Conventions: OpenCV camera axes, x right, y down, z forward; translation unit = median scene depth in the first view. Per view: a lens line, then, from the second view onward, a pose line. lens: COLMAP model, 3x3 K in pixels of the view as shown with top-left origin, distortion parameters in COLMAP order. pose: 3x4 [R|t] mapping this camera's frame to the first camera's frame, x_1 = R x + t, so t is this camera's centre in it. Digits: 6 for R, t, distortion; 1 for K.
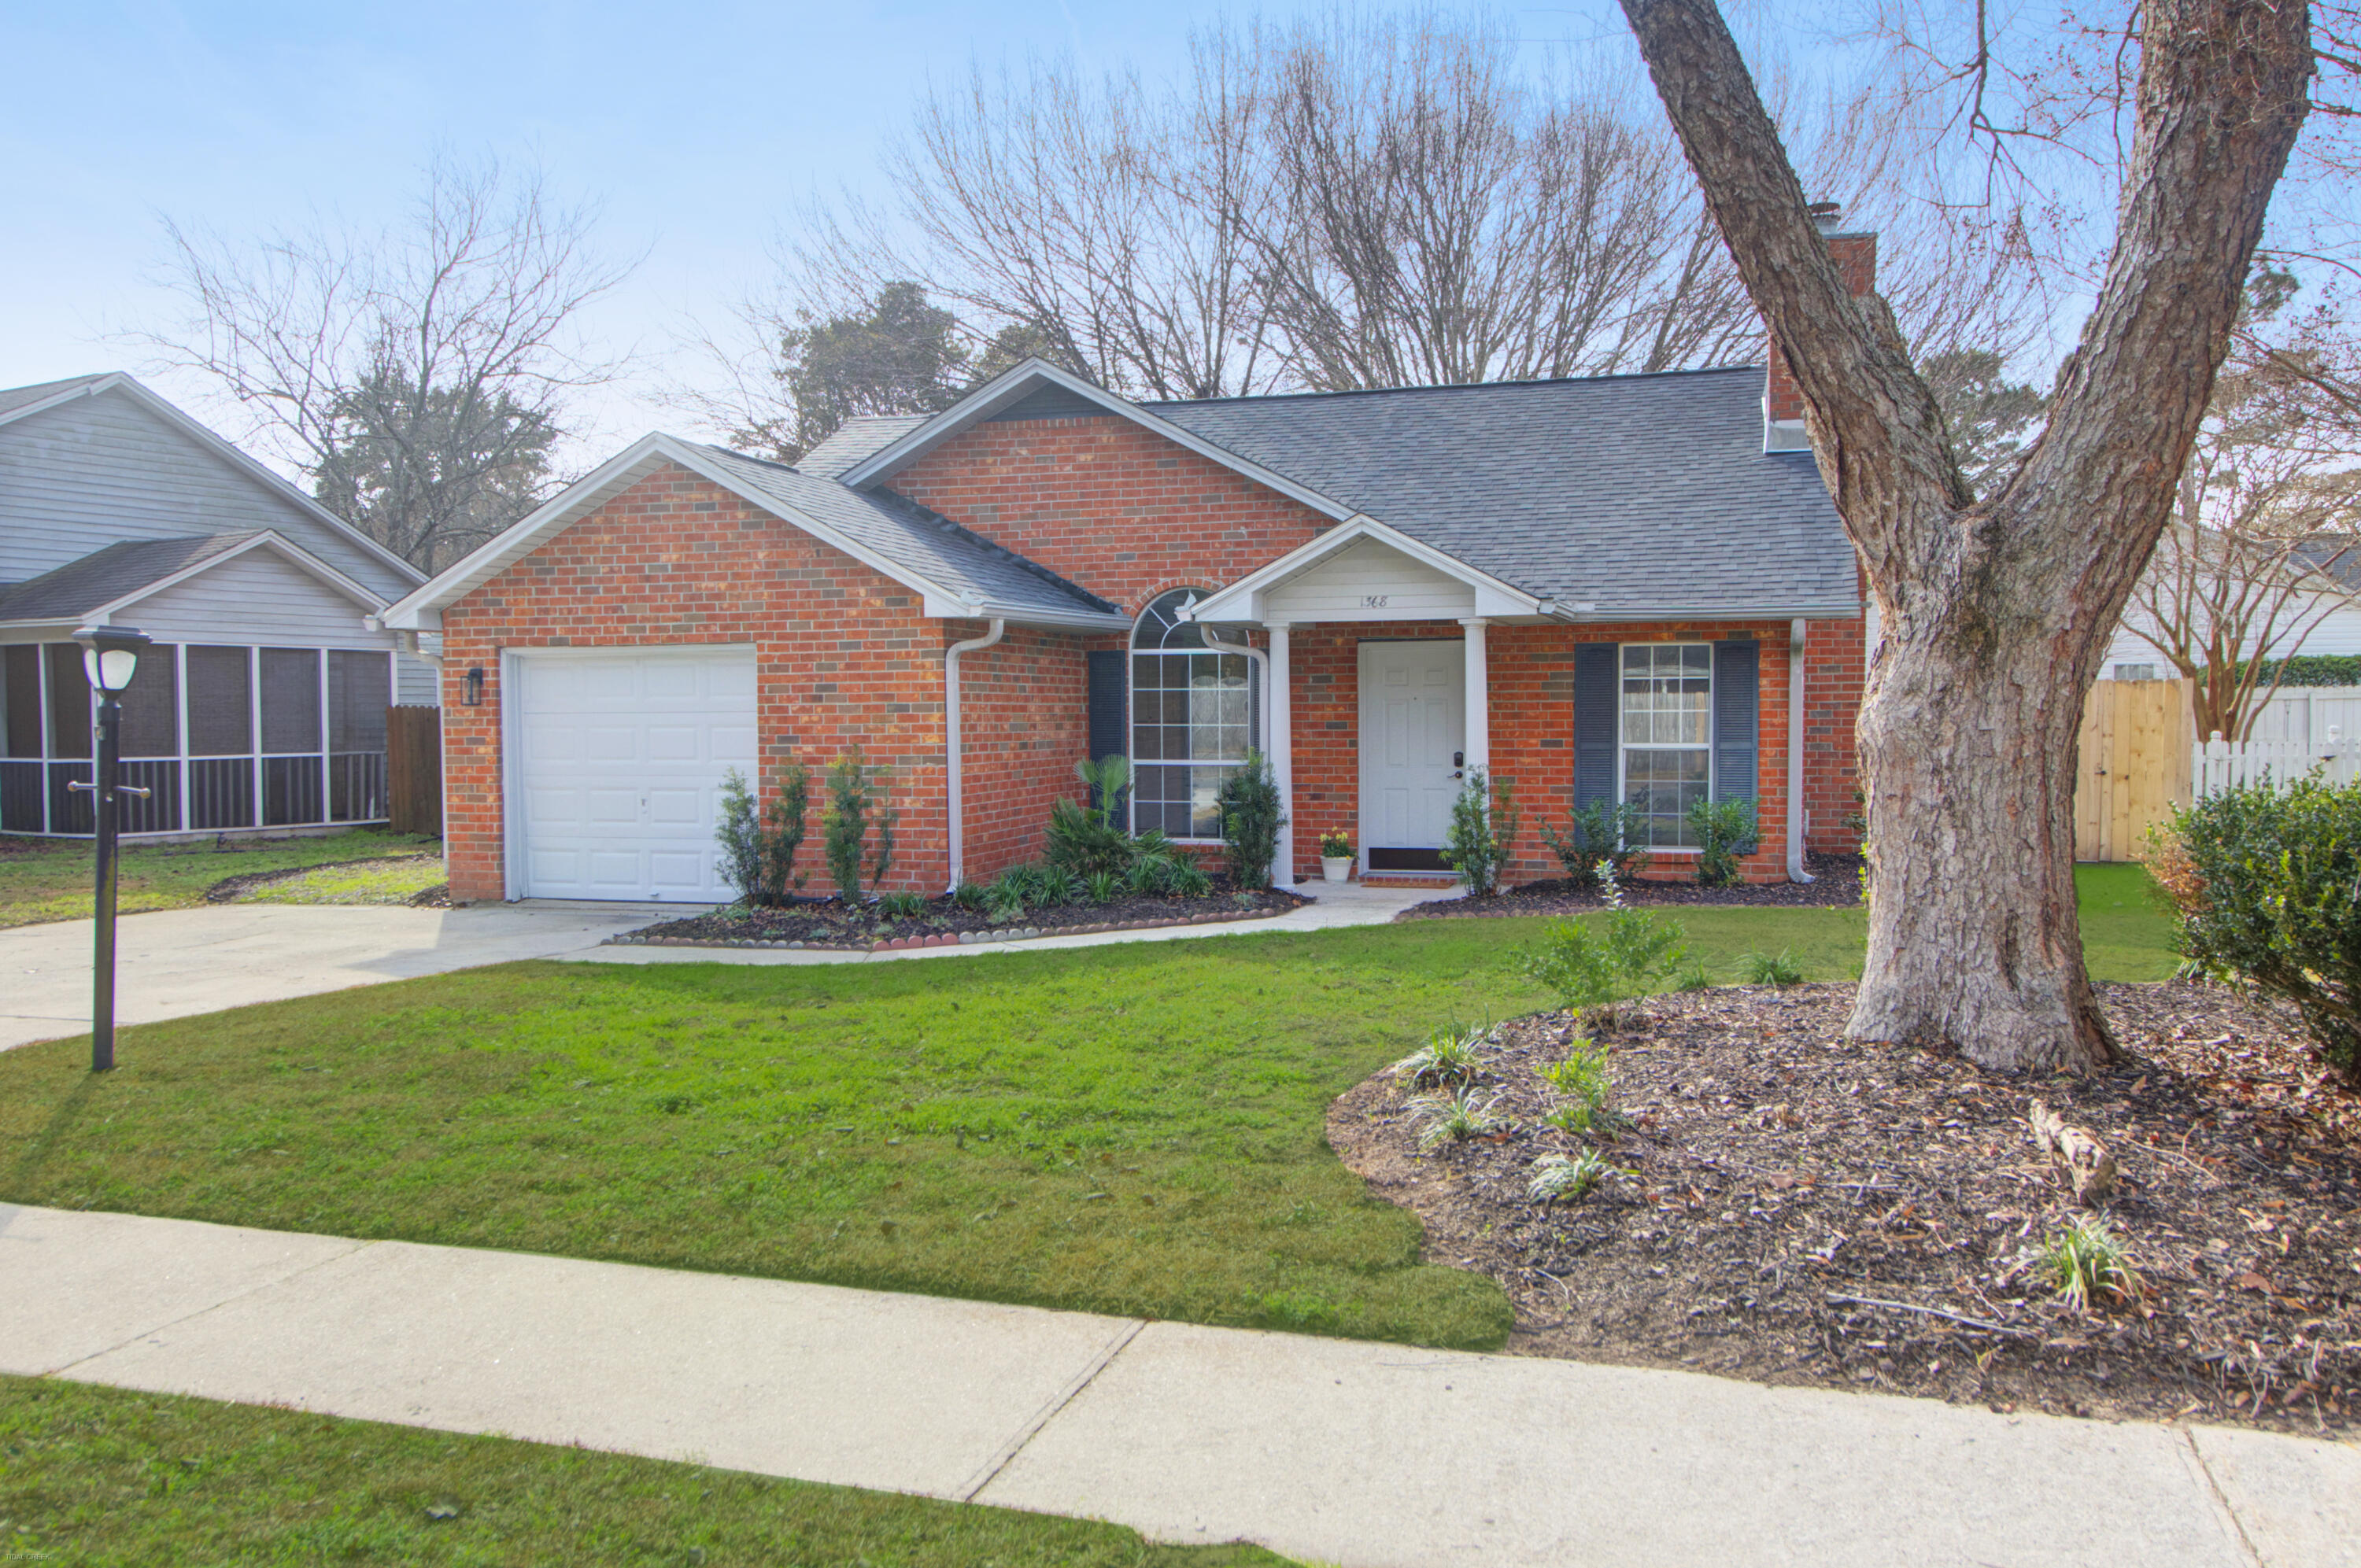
lens RADIAL K [[2298.9, 0, 1180.5], [0, 2298.9, 784.0], [0, 0, 1]] dist [0.009295, 0.011166]
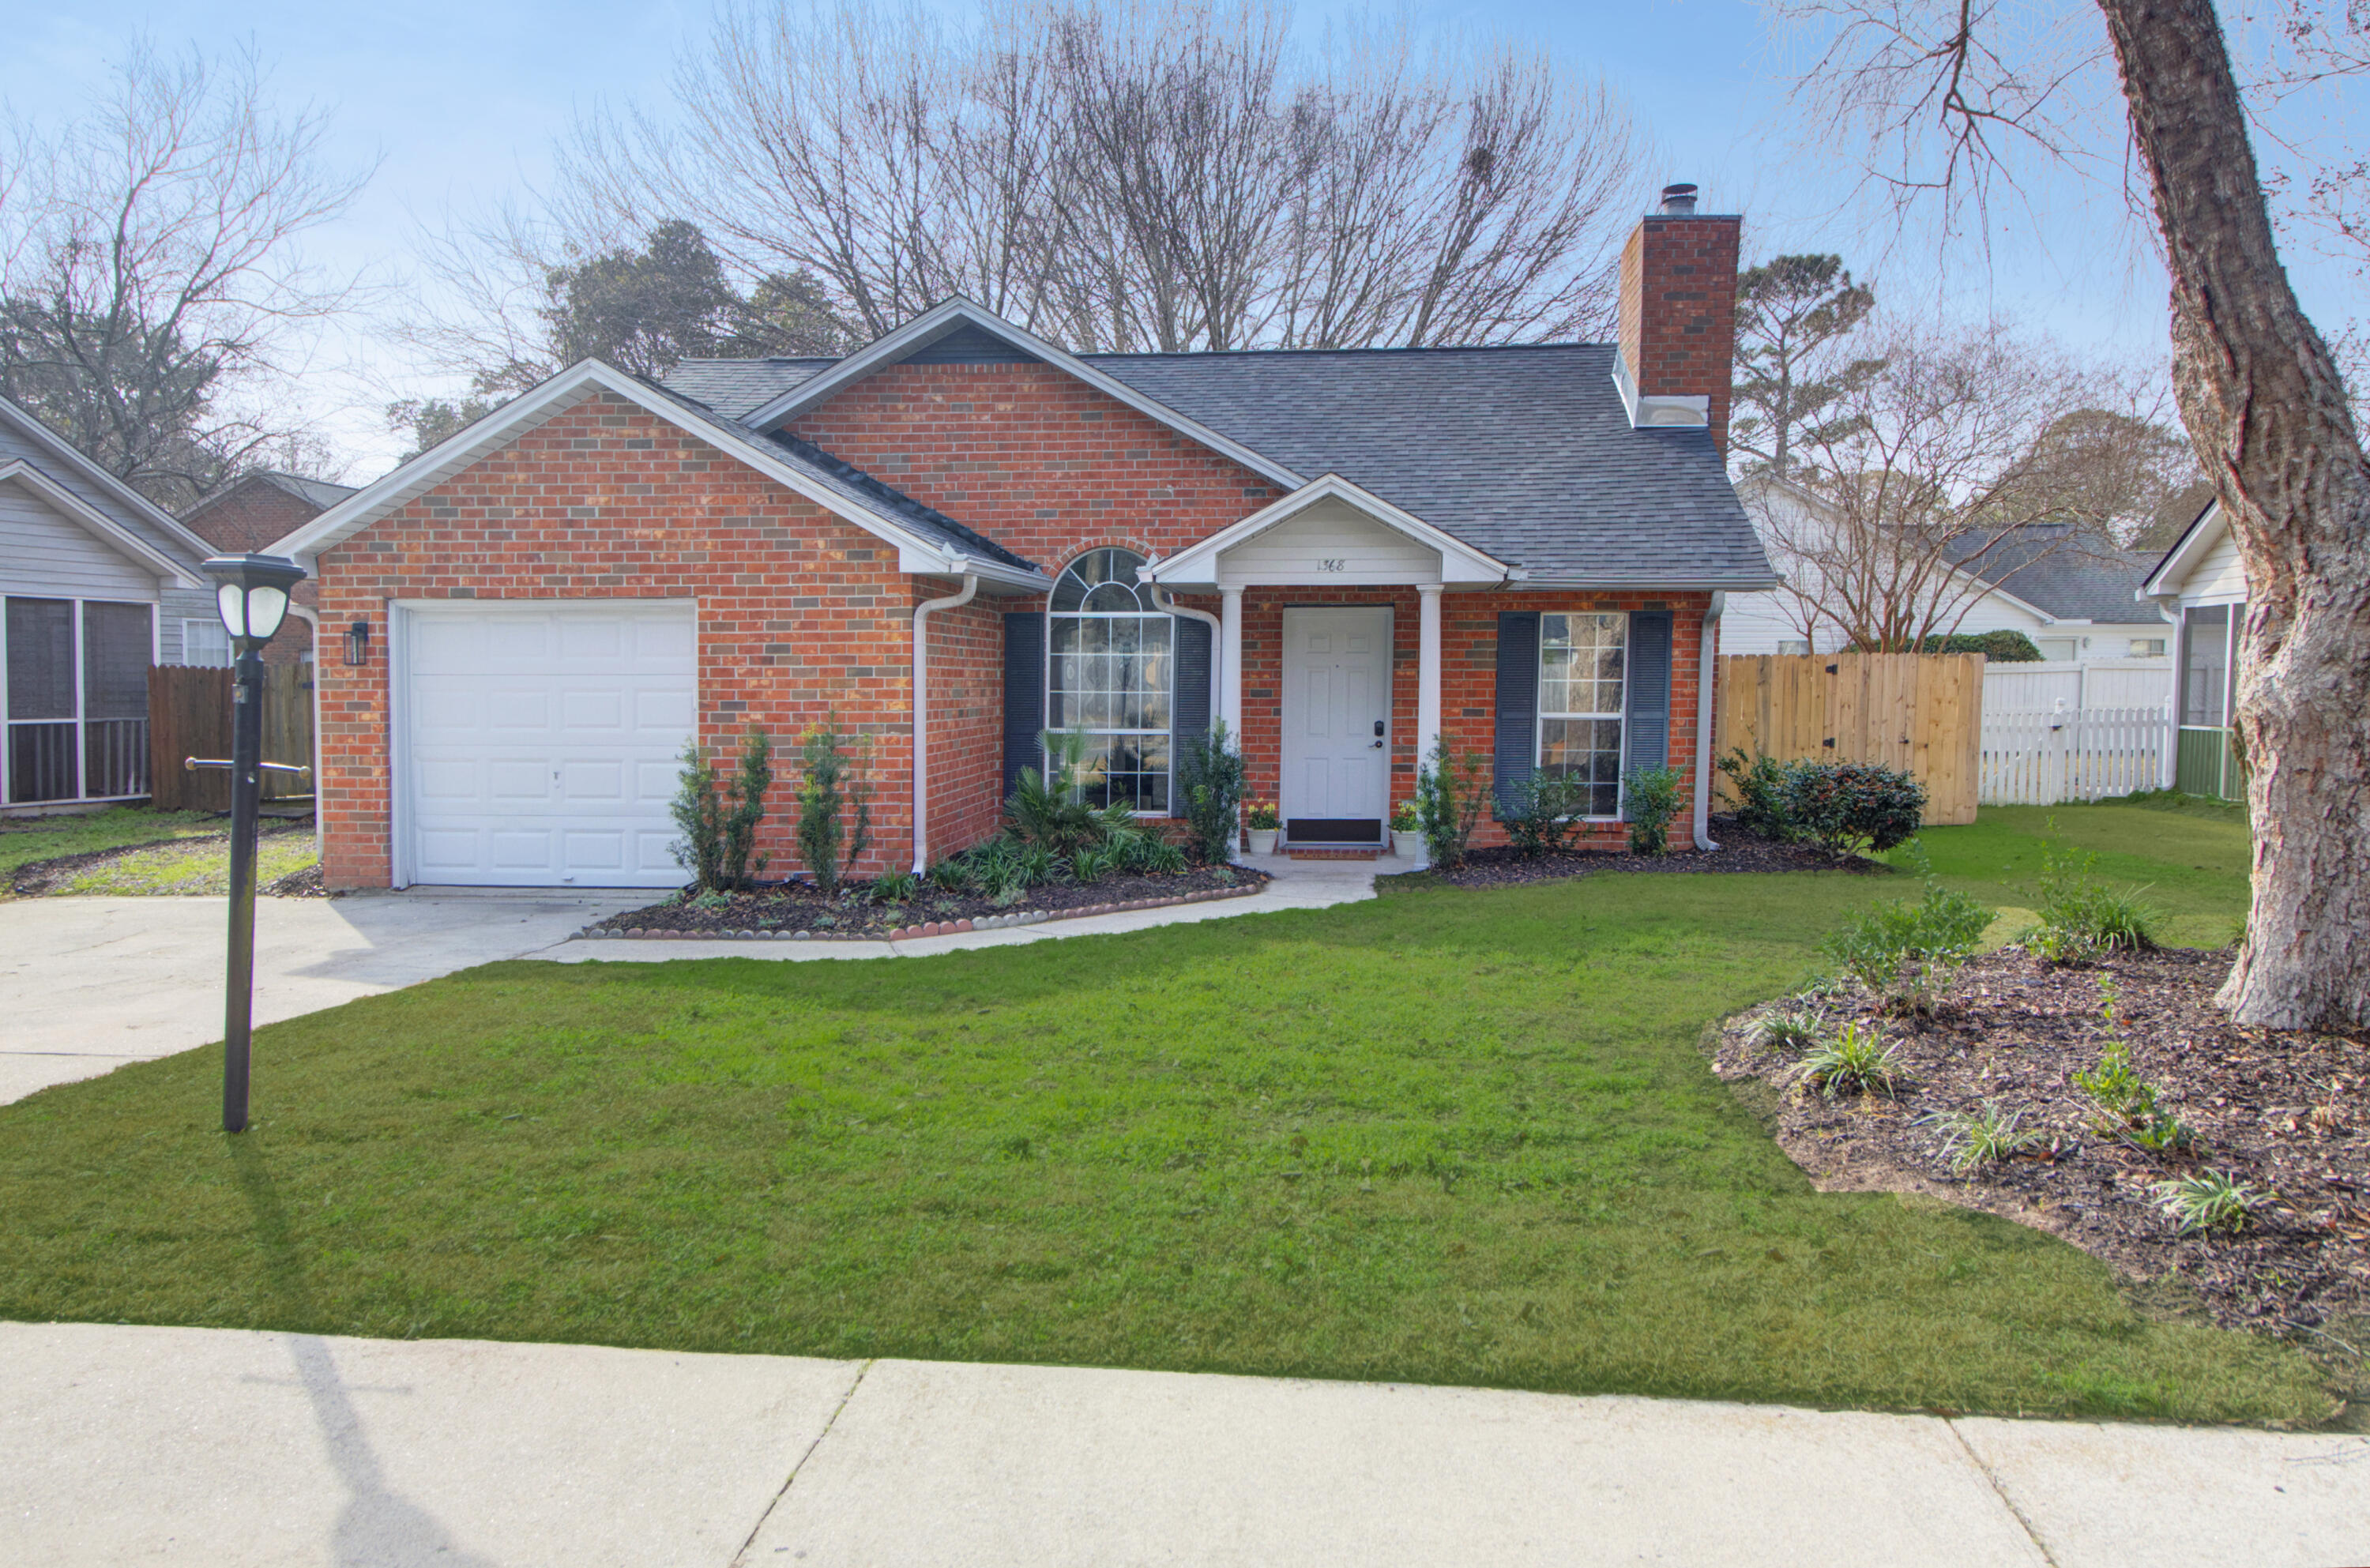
lens RADIAL K [[2174.0, 0, 1185.0], [0, 2174.0, 784.0], [0, 0, 1]] dist [0.011851, -0.007171]
pose [[0.974845, -0.004102, 0.222847, -0.185657], [0.000578, 0.999874, 0.015874, -0.002026], [-0.222884, -0.015346, 0.974724, 0.125930]]
